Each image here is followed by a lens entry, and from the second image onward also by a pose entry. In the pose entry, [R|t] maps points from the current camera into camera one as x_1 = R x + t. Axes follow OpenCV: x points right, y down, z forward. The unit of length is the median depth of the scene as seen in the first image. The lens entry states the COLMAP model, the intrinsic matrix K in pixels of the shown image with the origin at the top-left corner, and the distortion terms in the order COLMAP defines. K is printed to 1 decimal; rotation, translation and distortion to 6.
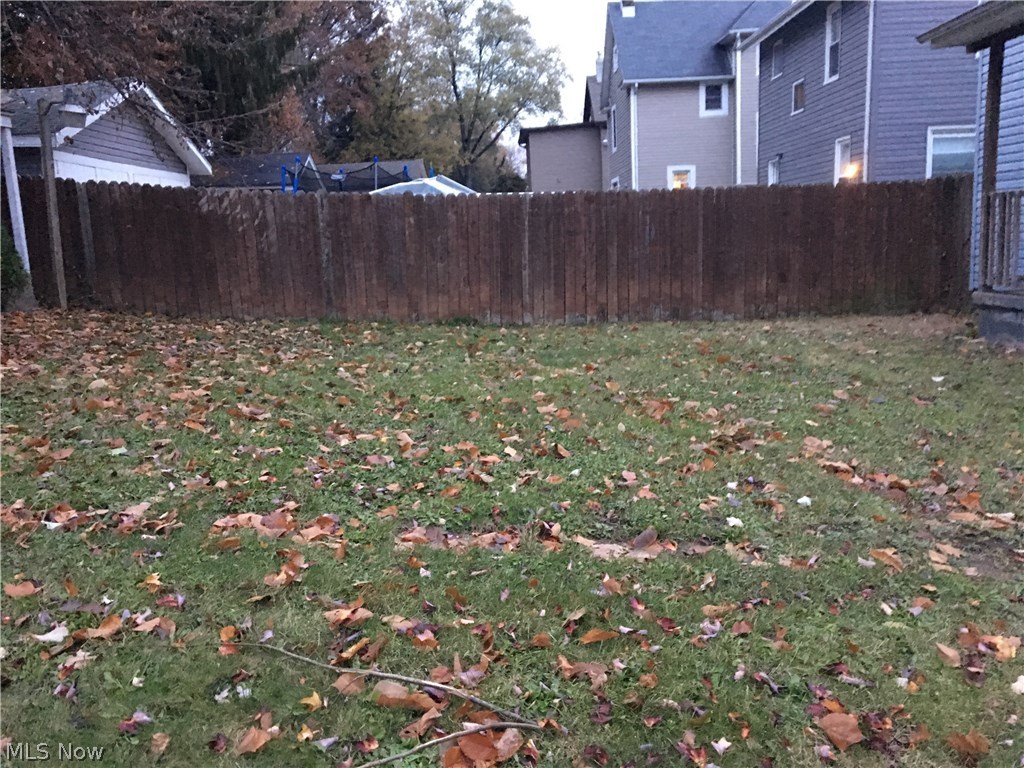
lens RADIAL K [[848.9, 0, 512.0], [0, 848.9, 384.0], [0, 0, 1]] dist [0.008944, 0.012647]
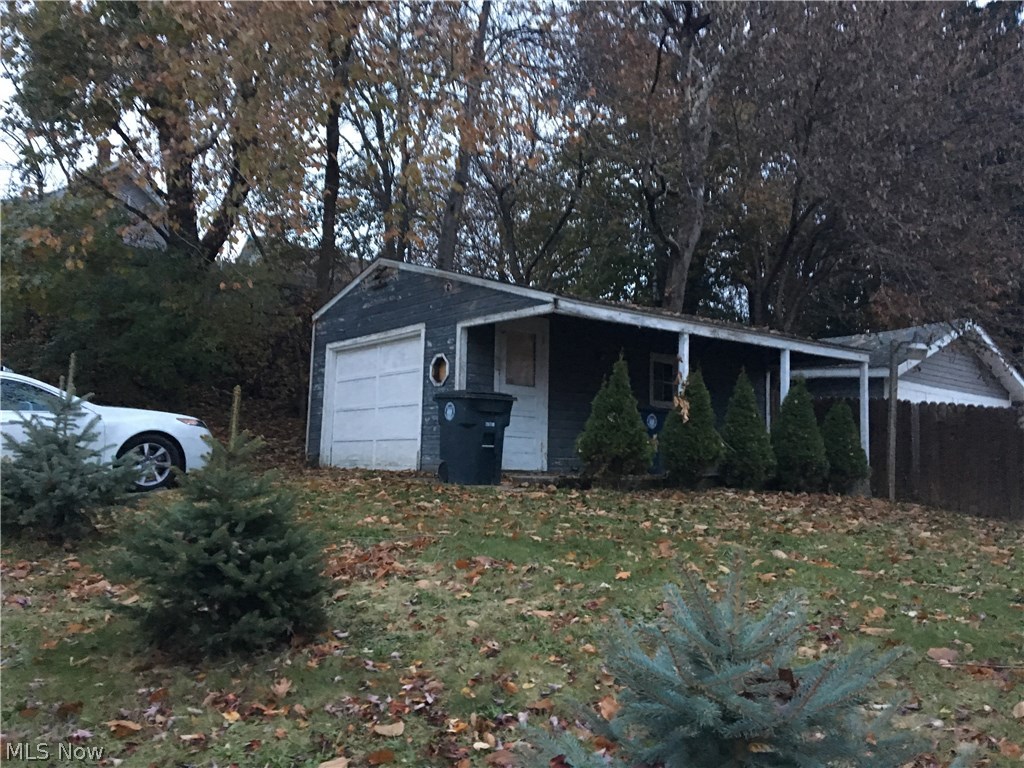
lens RADIAL K [[859.1, 0, 512.0], [0, 859.1, 384.0], [0, 0, 1]] dist [-0.003923, -0.005019]
pose [[0.637381, -0.015282, -0.770398, 0.082347], [-0.190774, 0.965547, -0.176988, 0.070845], [0.746560, 0.259780, 0.612506, -0.212090]]
